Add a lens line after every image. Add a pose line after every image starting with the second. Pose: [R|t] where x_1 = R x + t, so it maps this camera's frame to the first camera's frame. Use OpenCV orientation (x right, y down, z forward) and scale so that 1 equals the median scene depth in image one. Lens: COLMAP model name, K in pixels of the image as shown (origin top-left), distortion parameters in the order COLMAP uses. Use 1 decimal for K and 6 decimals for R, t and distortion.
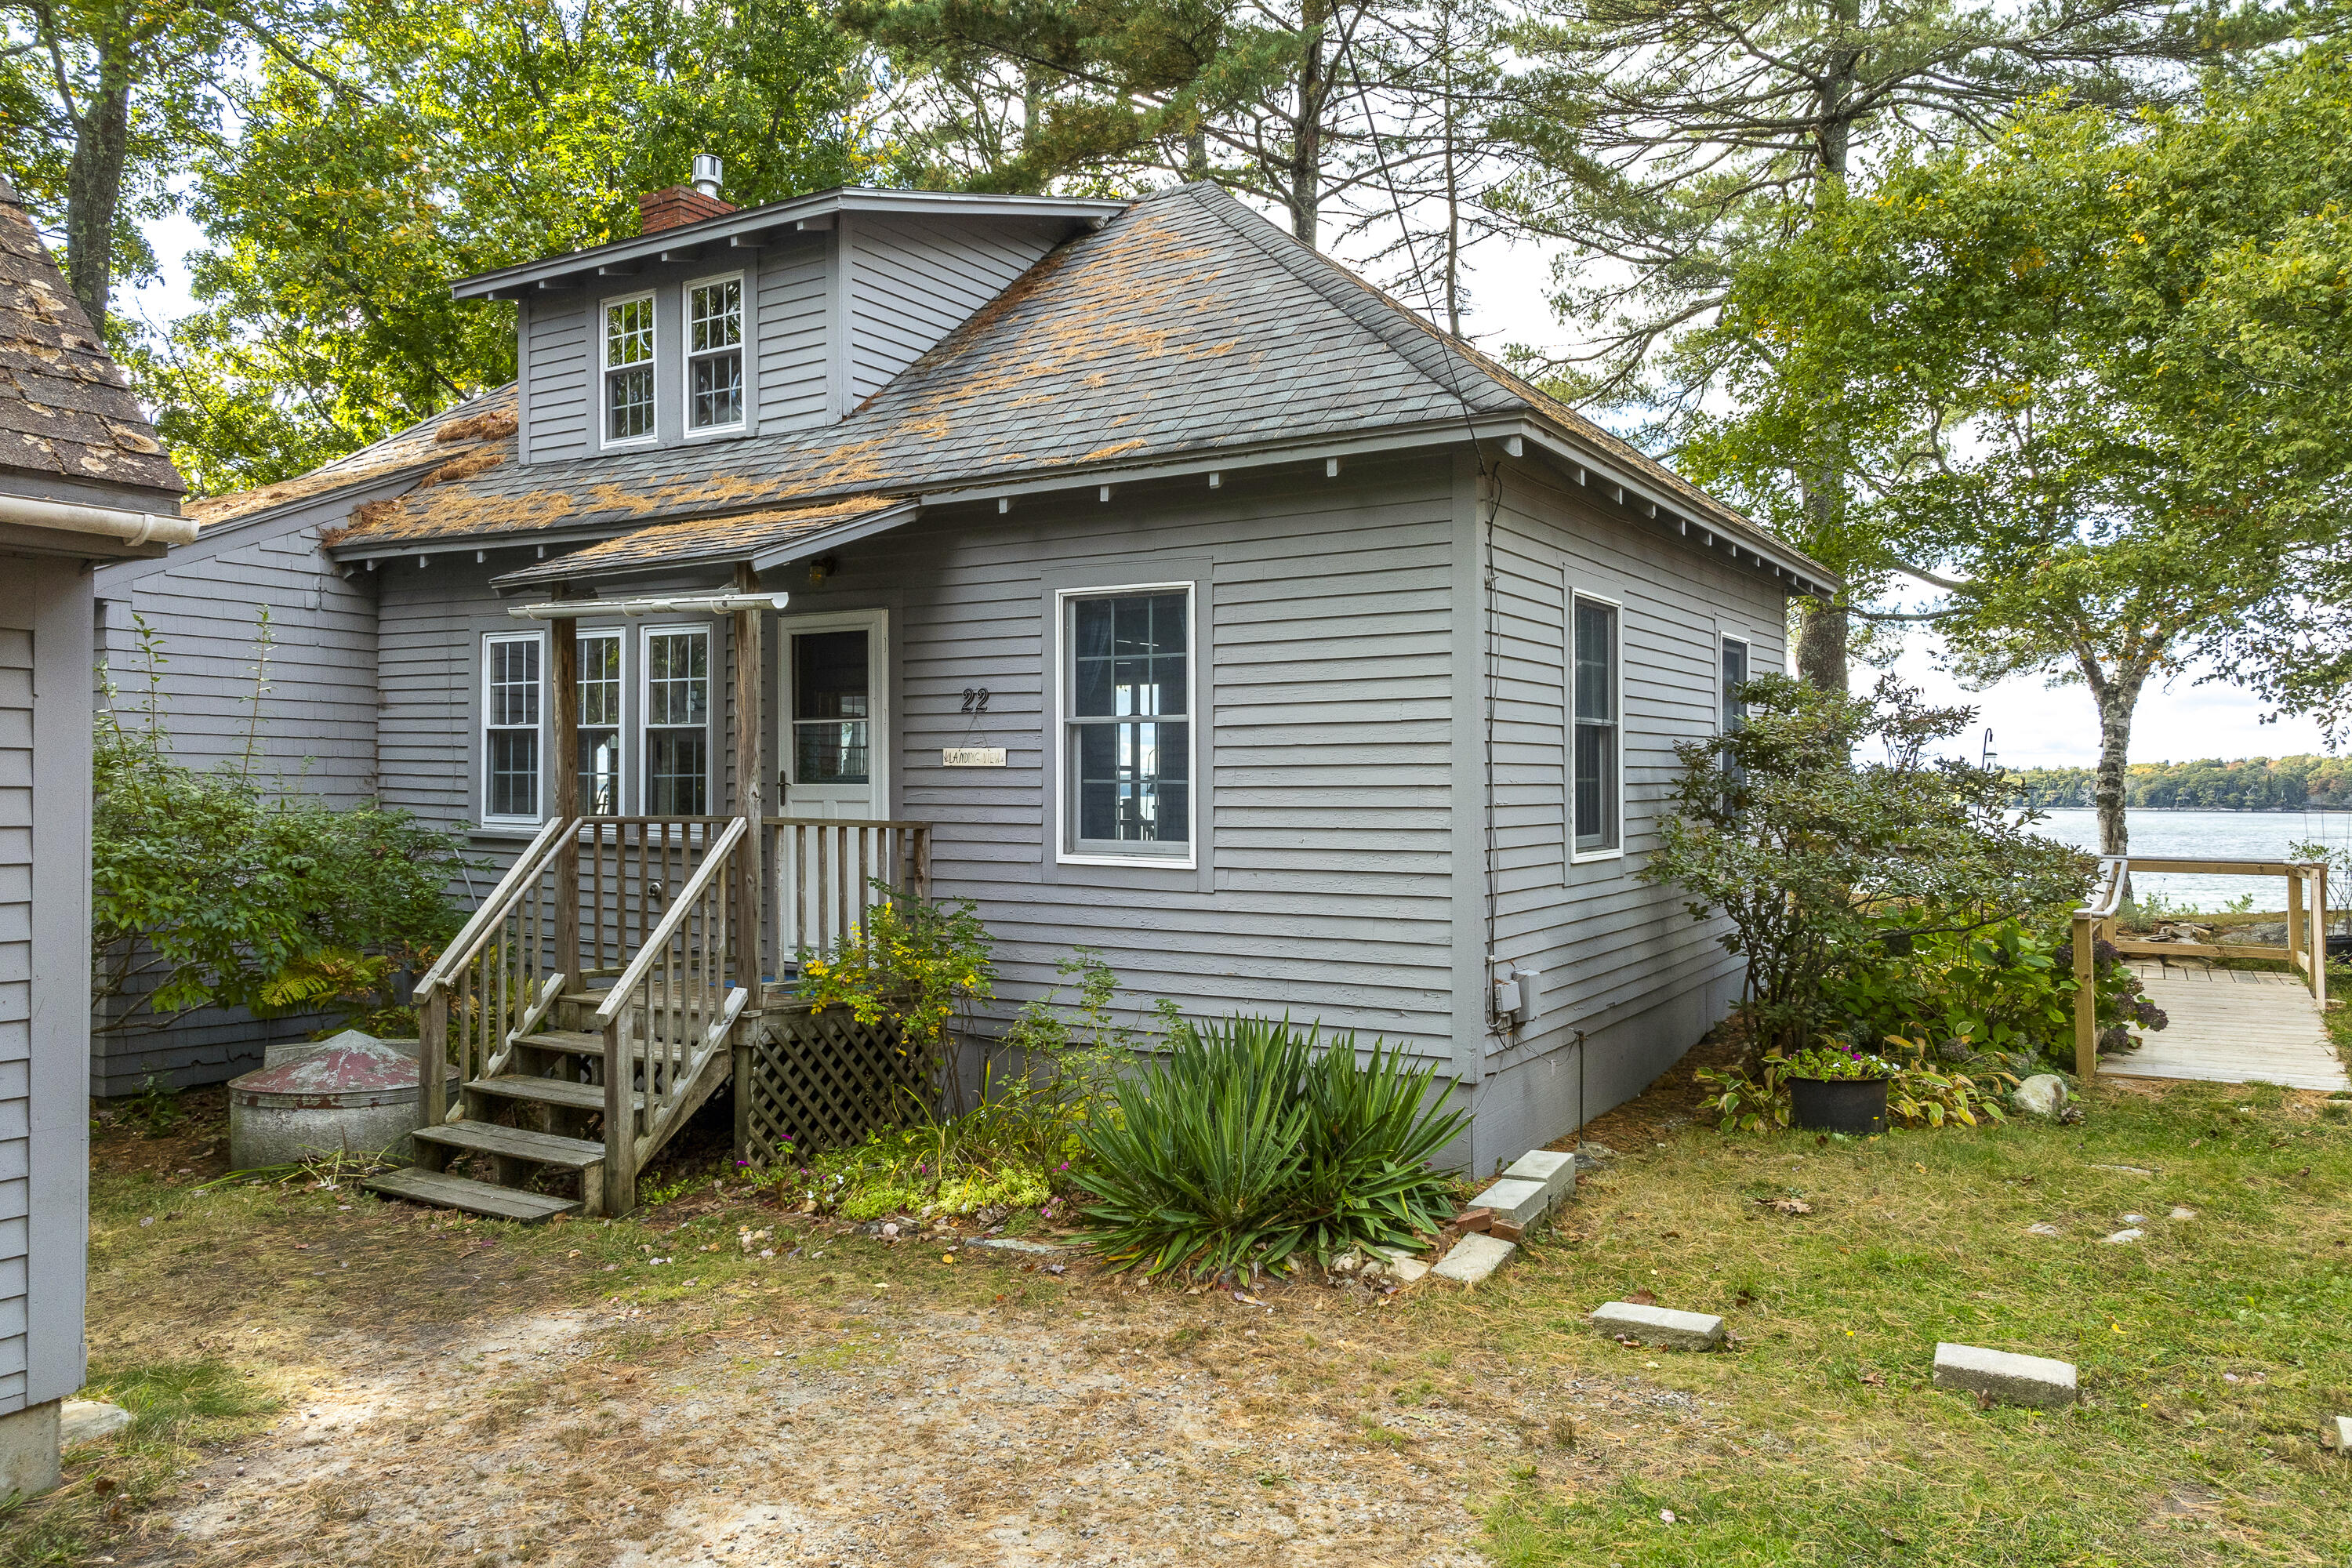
lens RADIAL K [[1637.8, 0, 1176.9], [0, 1637.8, 781.2], [0, 0, 1]] dist [-0.005100, 0.006827]
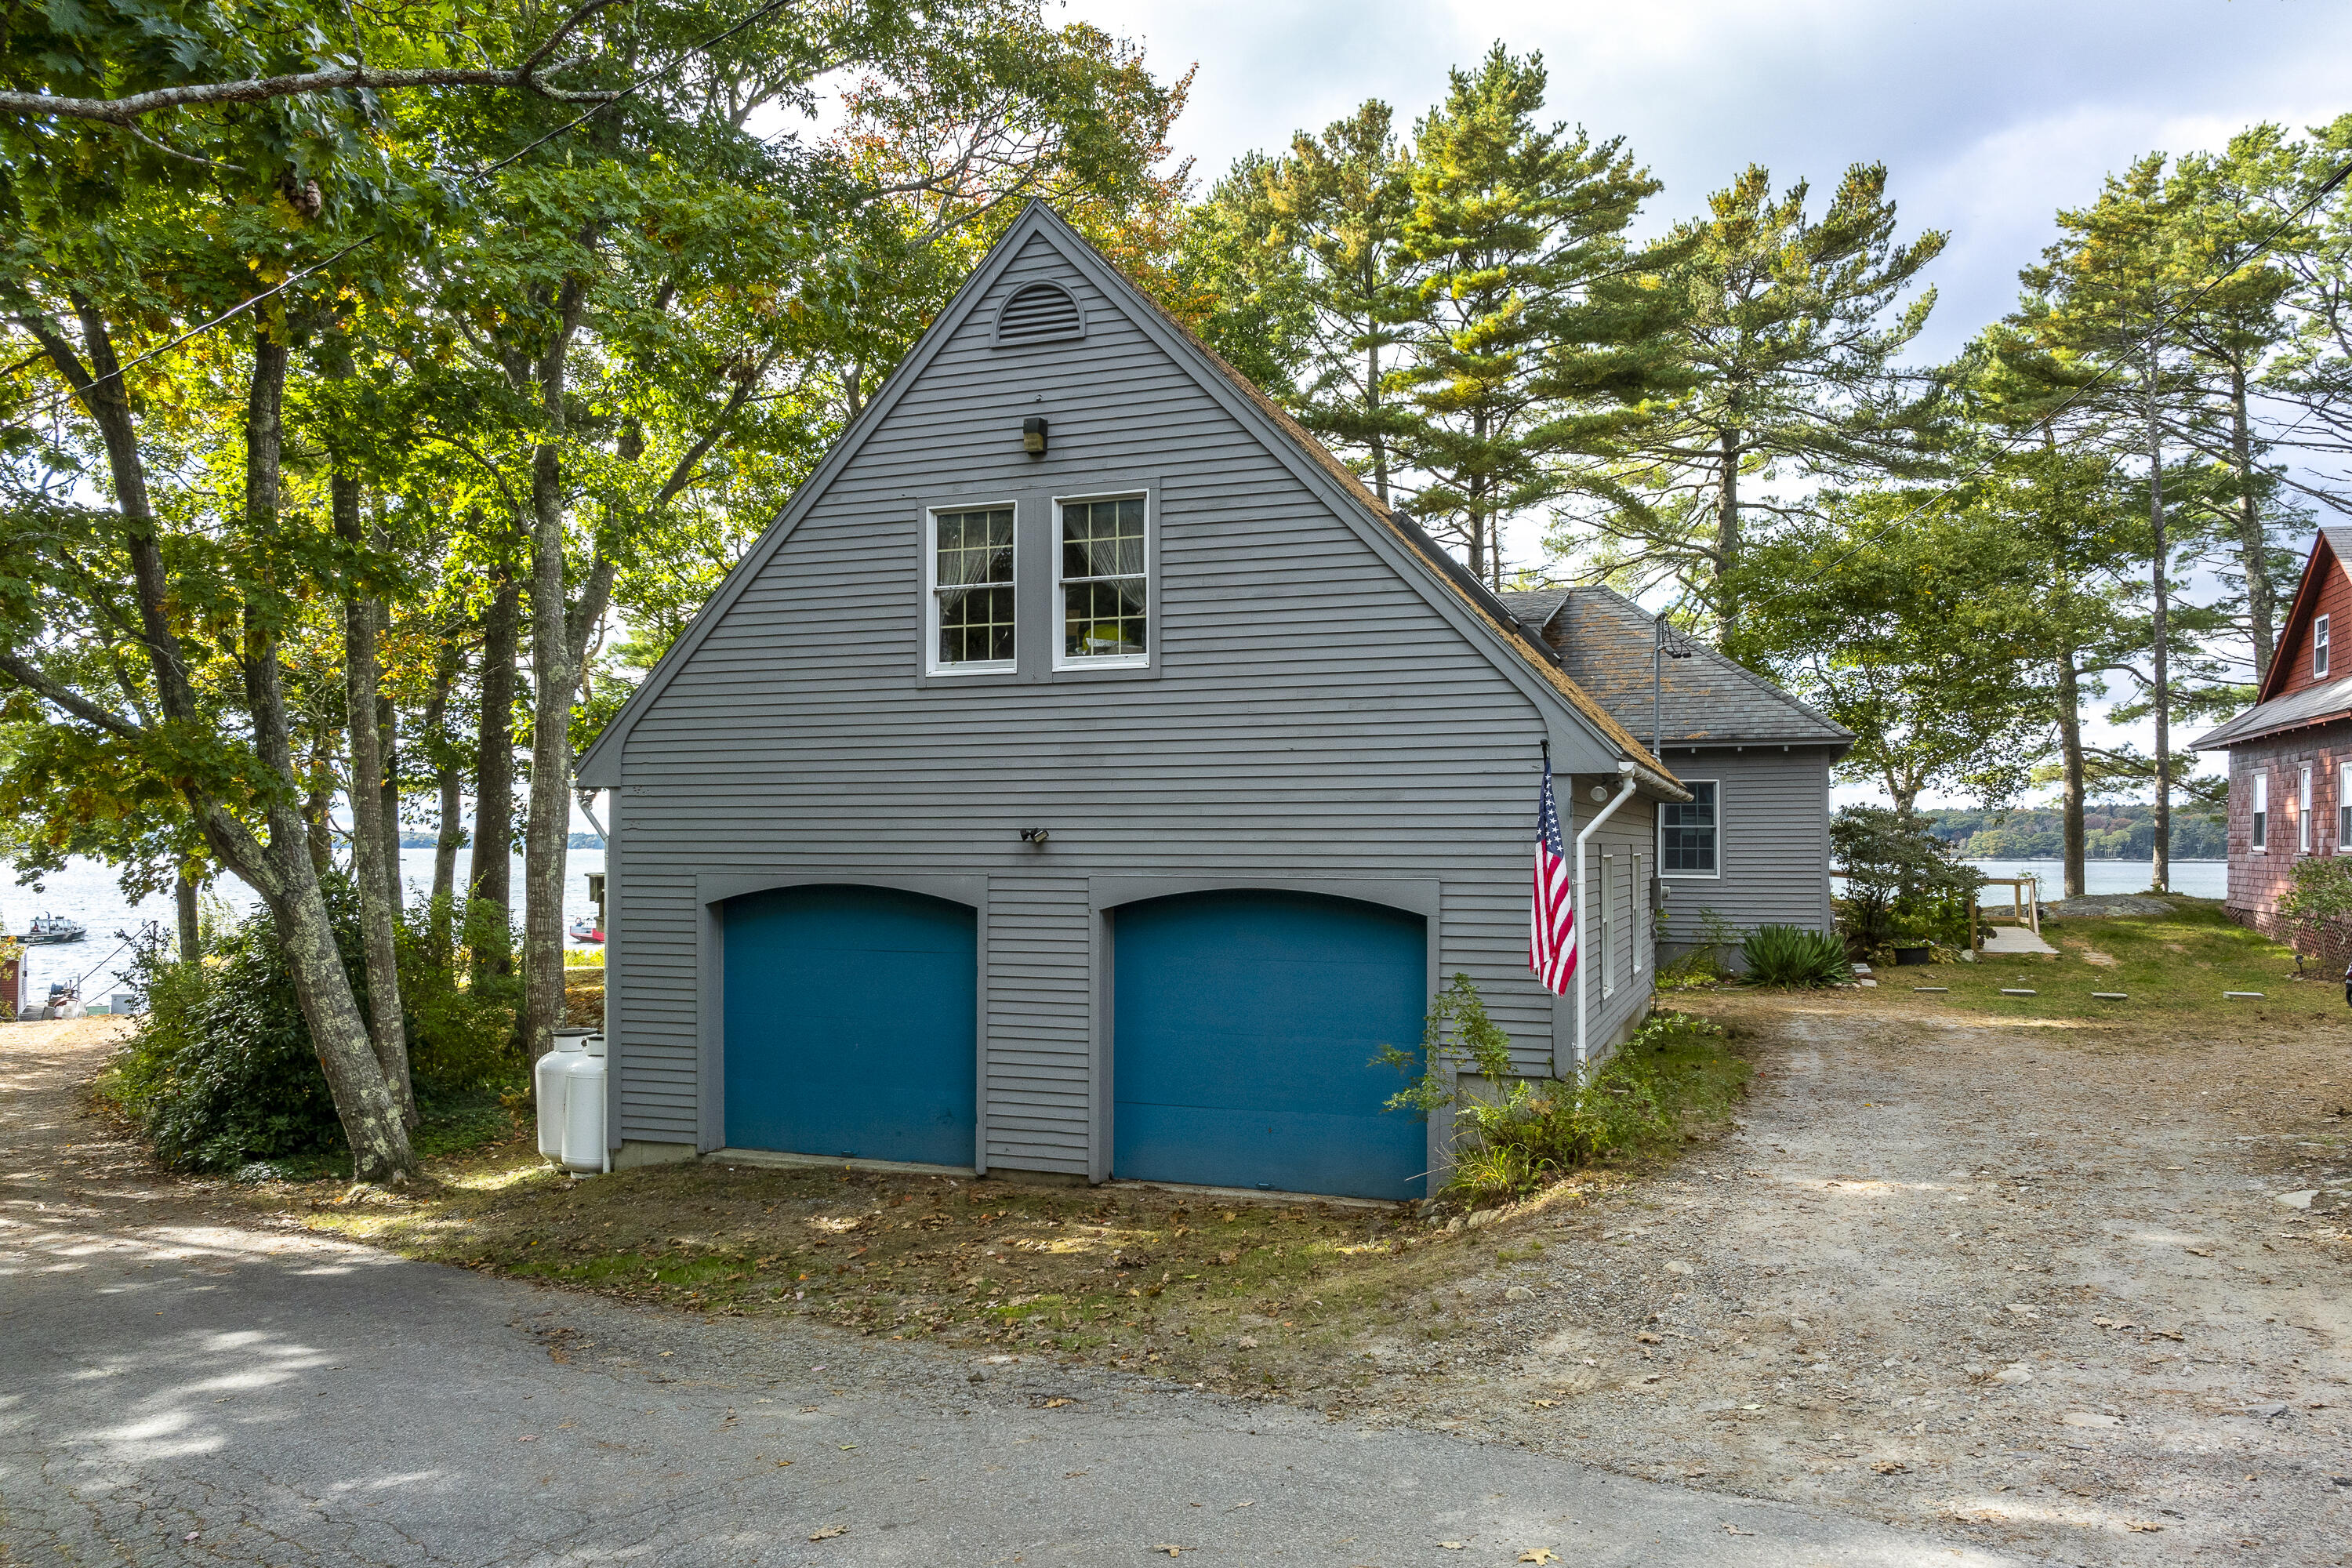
lens RADIAL K [[1637.8, 0, 1176.4], [0, 1637.8, 789.5], [0, 0, 1]] dist [-0.005100, 0.006827]
pose [[0.979948, 0.007008, 0.199132, -1.027167], [-0.002228, 0.999704, -0.024215, -0.021953], [-0.199243, 0.023285, 0.979673, -1.129822]]
